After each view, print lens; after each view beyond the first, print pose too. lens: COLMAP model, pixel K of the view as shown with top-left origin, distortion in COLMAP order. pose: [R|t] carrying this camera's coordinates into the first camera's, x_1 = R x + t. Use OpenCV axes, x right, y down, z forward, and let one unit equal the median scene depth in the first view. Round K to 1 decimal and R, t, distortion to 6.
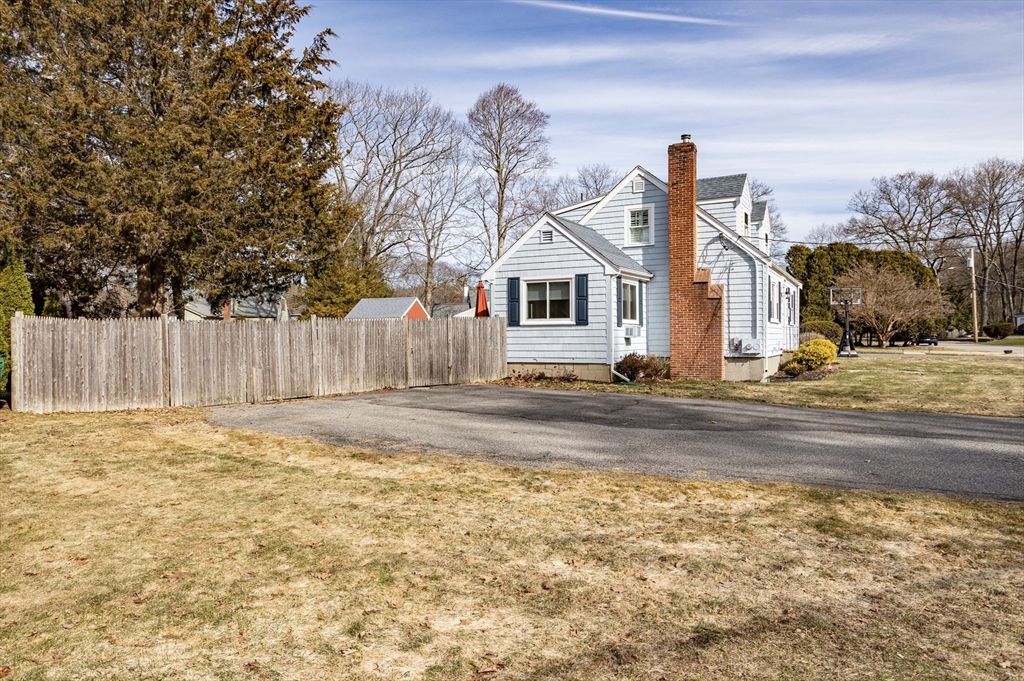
lens RADIAL K [[720.6, 0, 508.8], [0, 720.6, 342.3], [0, 0, 1]] dist [0.009269, 0.000391]
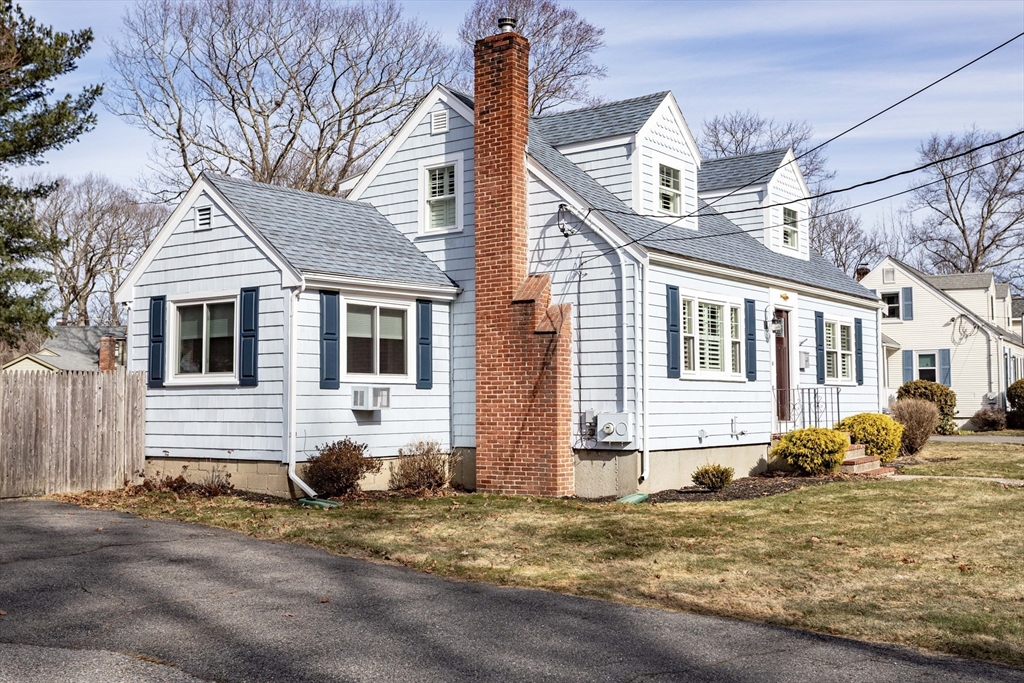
lens RADIAL K [[1151.2, 0, 513.6], [0, 1151.2, 343.9], [0, 0, 1]] dist [0.011248, 0.000000]
pose [[0.984839, -0.007463, -0.173313, 0.402655], [-0.002902, 0.998226, -0.059473, -0.004778], [0.173449, 0.059074, 0.983070, 0.204911]]
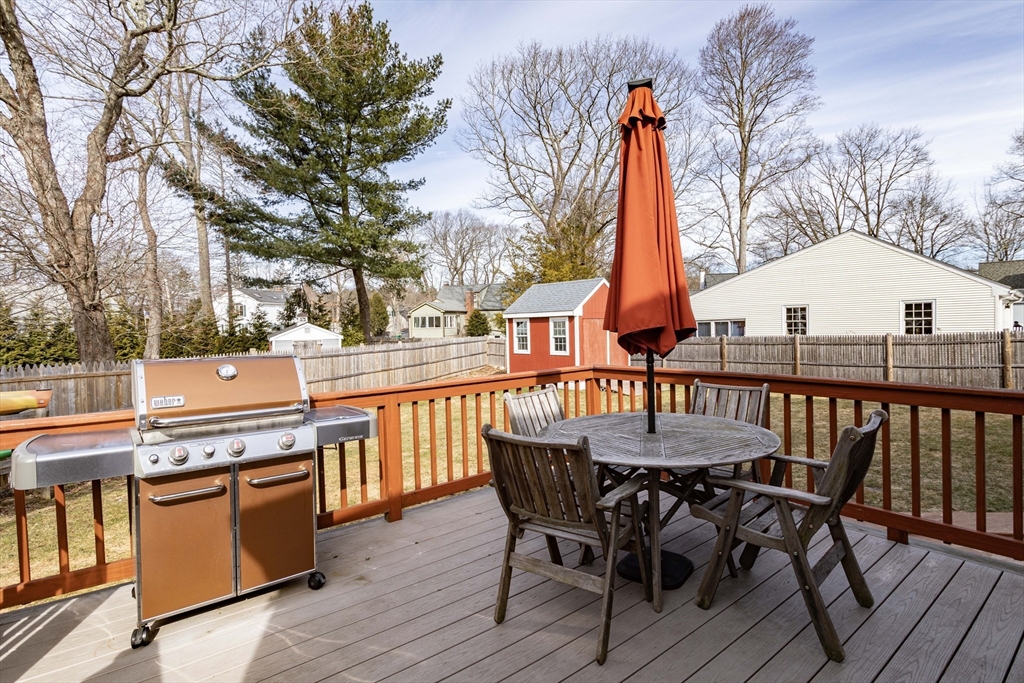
lens RADIAL K [[485.4, 0, 511.0], [0, 485.4, 339.4], [0, 0, 1]] dist [-0.001670, 0.001899]
pose [[0.901759, -0.001798, -0.432235, -0.031928], [0.017097, 0.999357, 0.031513, -0.042576], [0.431900, -0.035807, 0.901210, 1.050033]]
